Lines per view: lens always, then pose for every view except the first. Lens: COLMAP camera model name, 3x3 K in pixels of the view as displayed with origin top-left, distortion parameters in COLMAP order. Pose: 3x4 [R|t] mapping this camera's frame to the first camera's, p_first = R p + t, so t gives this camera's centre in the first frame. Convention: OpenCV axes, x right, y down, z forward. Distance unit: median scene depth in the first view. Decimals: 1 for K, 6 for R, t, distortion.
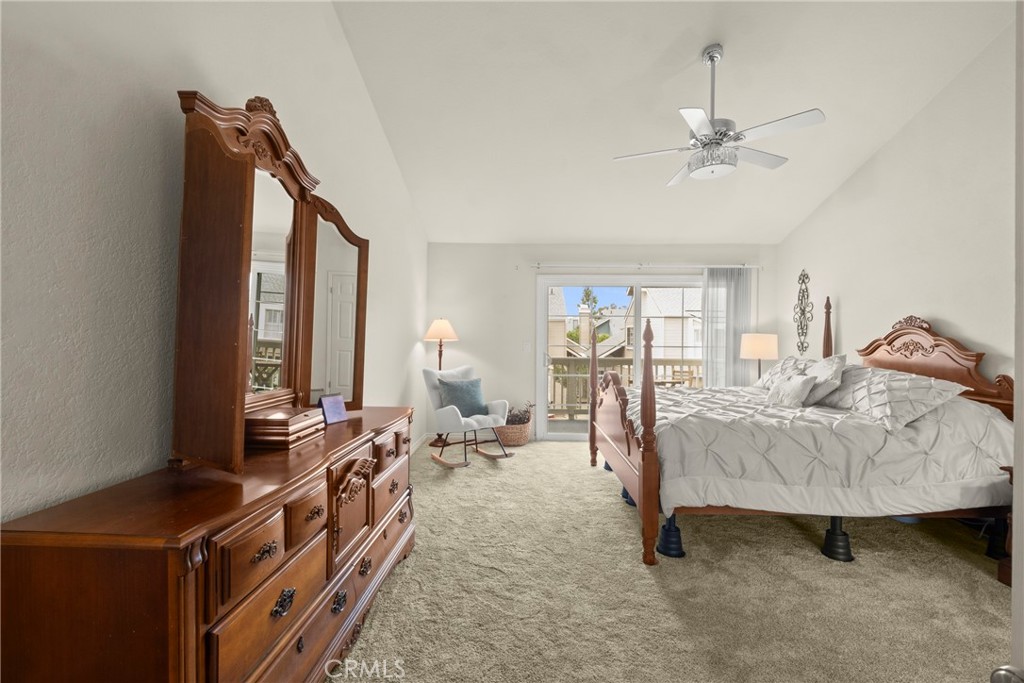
lens RADIAL K [[452.8, 0, 519.3], [0, 452.8, 341.4], [0, 0, 1]] dist [0.005907, -0.004994]
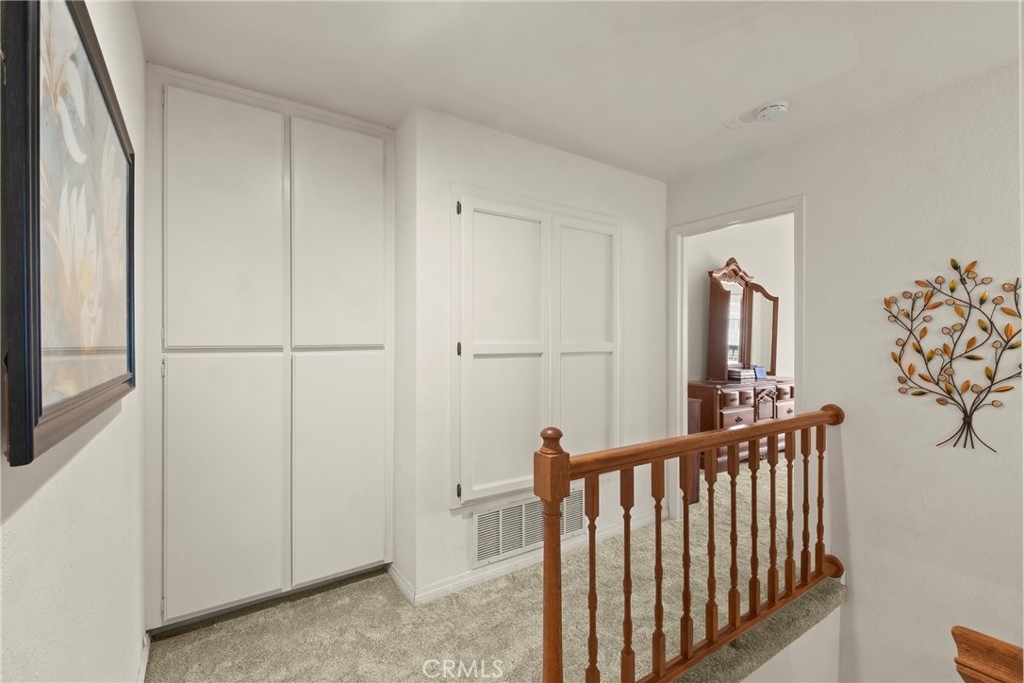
lens RADIAL K [[452.8, 0, 508.4], [0, 452.8, 344.9], [0, 0, 1]] dist [0.005907, -0.004994]
pose [[0.580045, -0.002454, -0.814581, 0.772028], [0.000771, 0.999997, -0.002463, 0.010226], [0.814584, 0.000801, 0.580045, -1.475317]]
